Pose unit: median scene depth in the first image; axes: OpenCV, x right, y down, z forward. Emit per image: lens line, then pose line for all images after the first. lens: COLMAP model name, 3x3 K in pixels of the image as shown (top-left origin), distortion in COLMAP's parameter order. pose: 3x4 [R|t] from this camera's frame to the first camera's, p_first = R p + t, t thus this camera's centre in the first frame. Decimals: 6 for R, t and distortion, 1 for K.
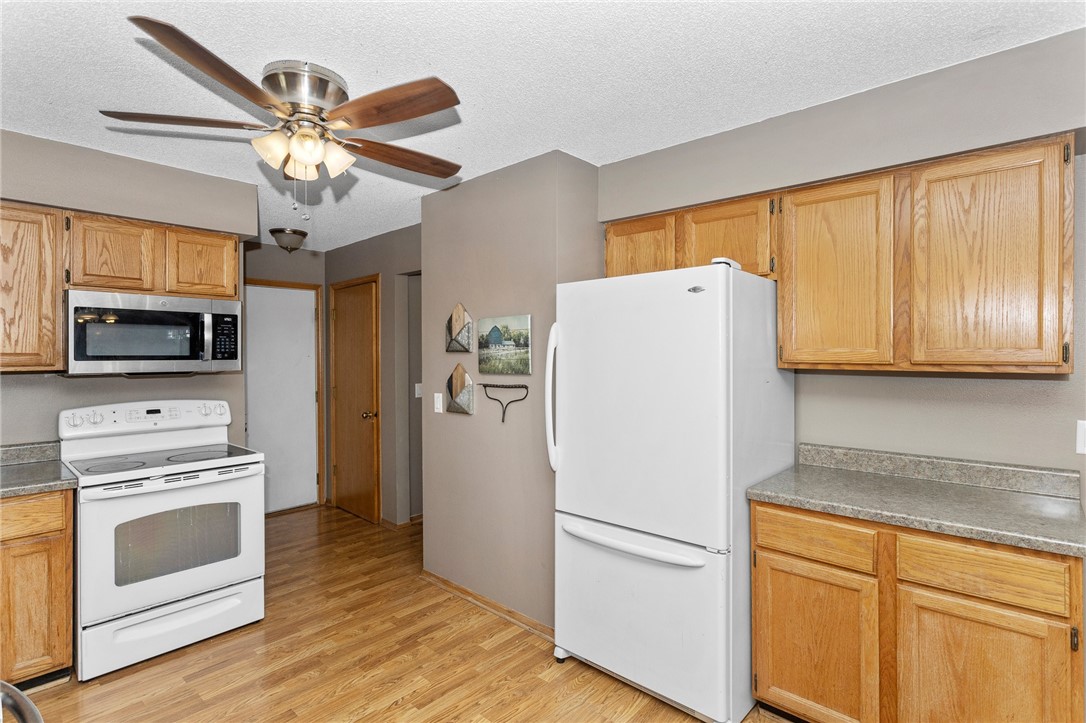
lens RADIAL K [[532.8, 0, 545.2], [0, 532.8, 357.3], [0, 0, 1]] dist [-0.002058, 0.000051]
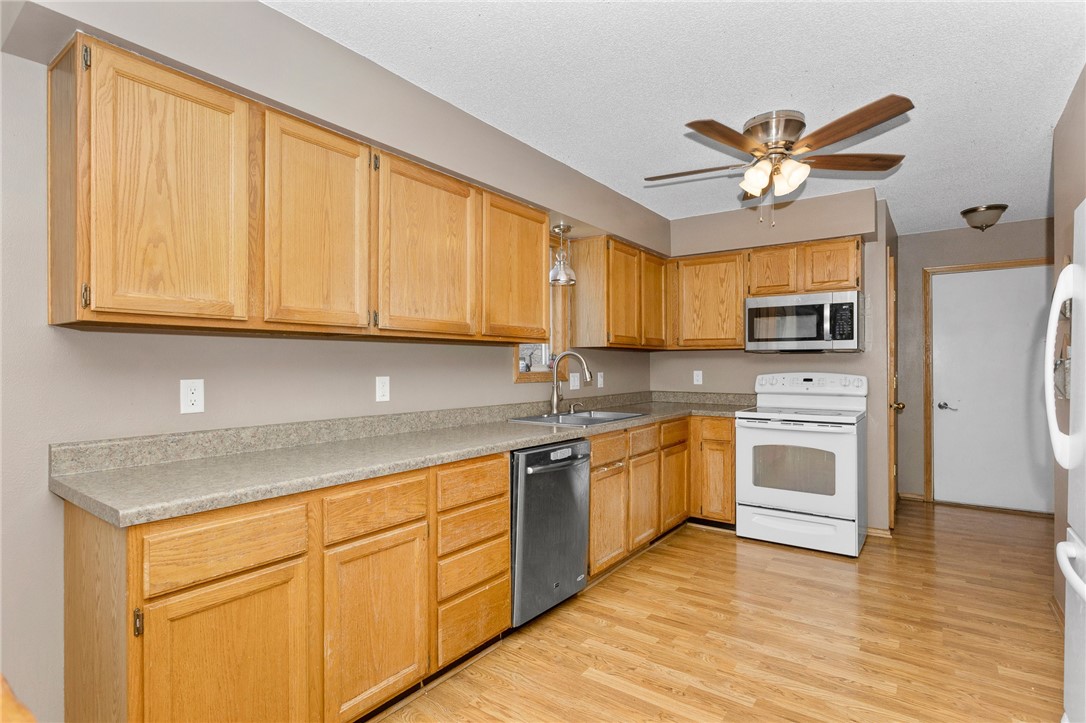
lens RADIAL K [[532.8, 0, 548.8], [0, 532.8, 359.2], [0, 0, 1]] dist [-0.002058, 0.000051]
pose [[0.122809, -0.003813, -0.992423, 0.577078], [-0.002472, 0.999988, -0.004148, 0.060161], [0.992427, 0.002963, 0.122798, 0.183488]]
